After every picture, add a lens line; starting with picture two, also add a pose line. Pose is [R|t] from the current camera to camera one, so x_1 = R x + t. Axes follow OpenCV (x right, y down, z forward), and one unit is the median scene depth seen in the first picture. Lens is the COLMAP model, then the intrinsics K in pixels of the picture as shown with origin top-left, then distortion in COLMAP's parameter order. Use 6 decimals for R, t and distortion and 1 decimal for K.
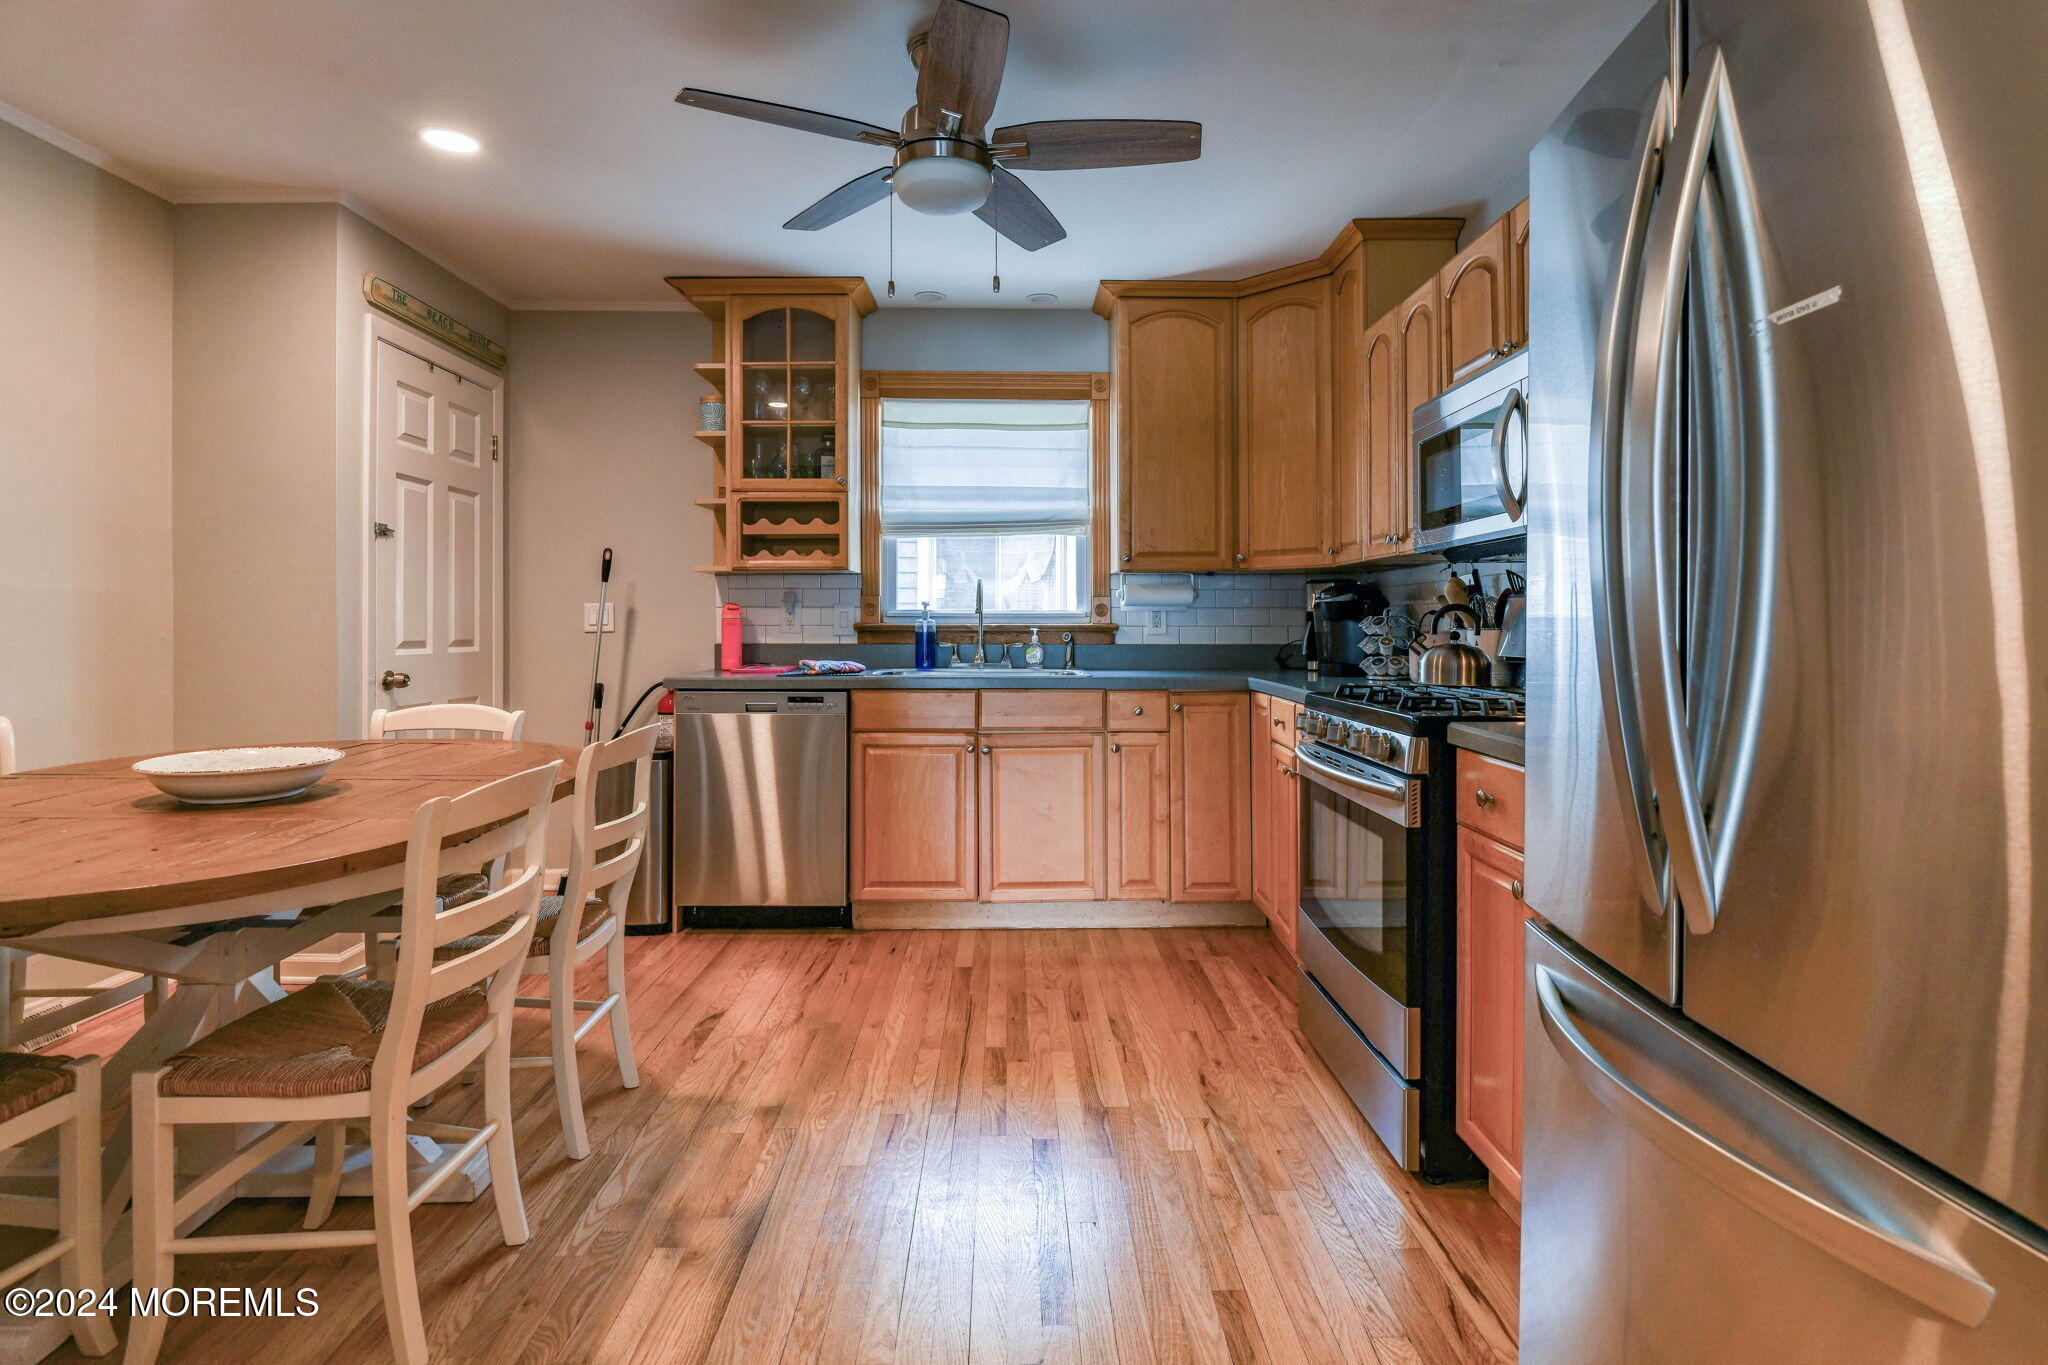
lens RADIAL K [[1021.3, 0, 1027.0], [0, 1021.3, 658.7], [0, 0, 1]] dist [-0.010062, -0.006875]
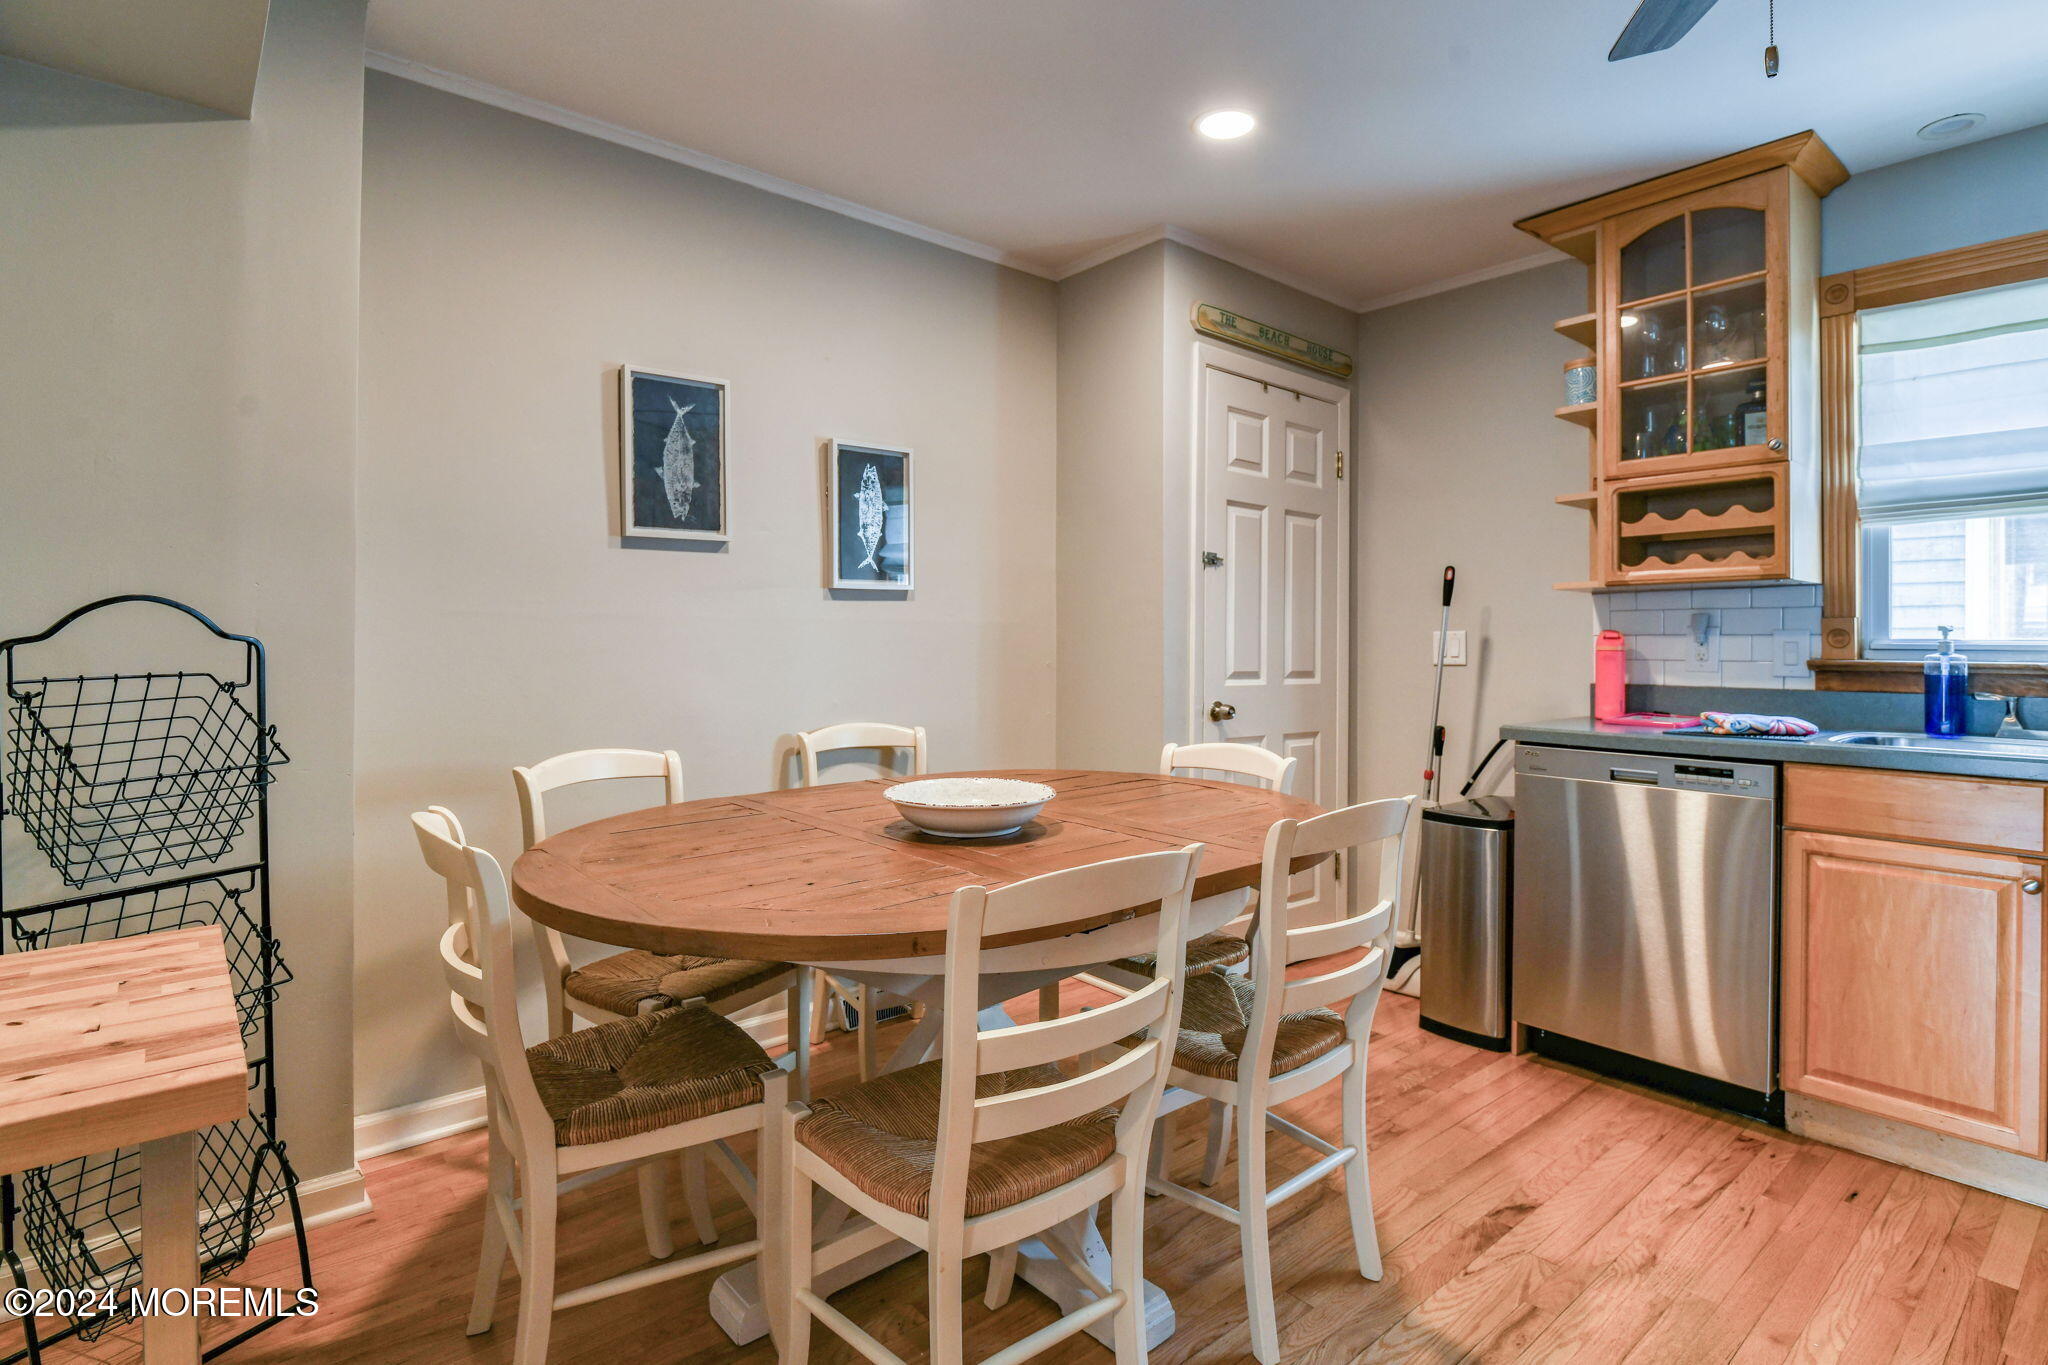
lens RADIAL K [[1026.0, 0, 1031.2], [0, 1026.0, 643.2], [0, 0, 1]] dist [-0.015283, -0.002373]
pose [[0.637613, 0.001675, -0.770355, 0.018766], [-0.034921, 0.999032, -0.026732, -0.010853], [0.769565, 0.043946, 0.637055, 0.212488]]
